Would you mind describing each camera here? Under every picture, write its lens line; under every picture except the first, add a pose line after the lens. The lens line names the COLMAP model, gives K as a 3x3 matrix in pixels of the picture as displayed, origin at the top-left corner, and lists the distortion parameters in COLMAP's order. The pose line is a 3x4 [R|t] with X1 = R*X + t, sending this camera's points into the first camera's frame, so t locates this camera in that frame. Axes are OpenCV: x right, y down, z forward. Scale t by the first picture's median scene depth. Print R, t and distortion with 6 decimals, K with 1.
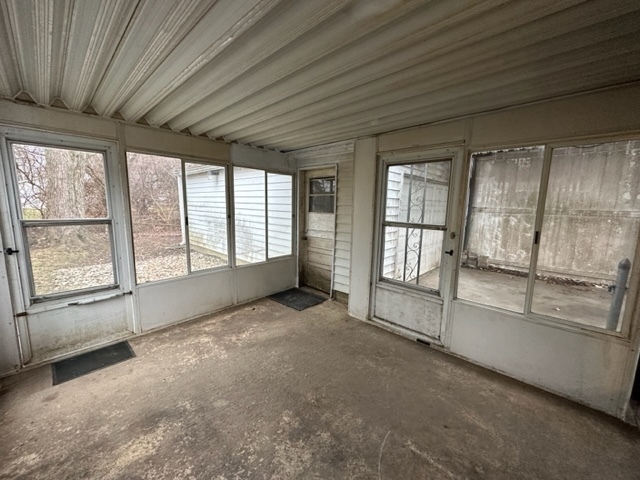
lens RADIAL K [[252.8, 0, 319.5], [0, 252.8, 240.4], [0, 0, 1]] dist [-0.002738, 0.000823]
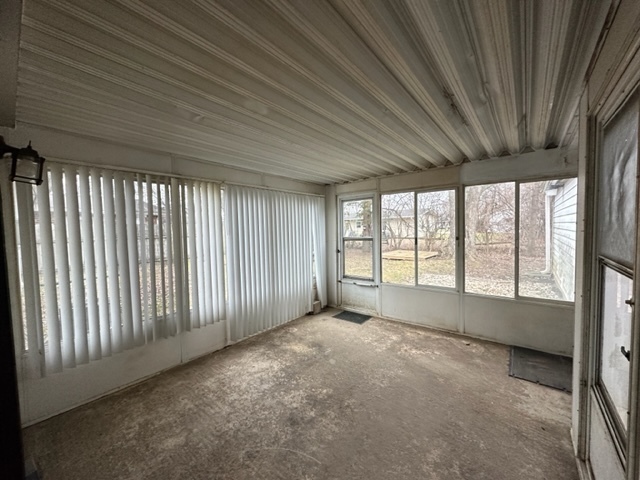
lens RADIAL K [[252.8, 0, 320.5], [0, 252.8, 241.2], [0, 0, 1]] dist [-0.002738, 0.000823]
pose [[0.070727, 0.027957, -0.997104, 0.756367], [-0.118879, 0.992719, 0.019402, -0.052294], [0.990387, 0.117163, 0.073536, 0.529023]]
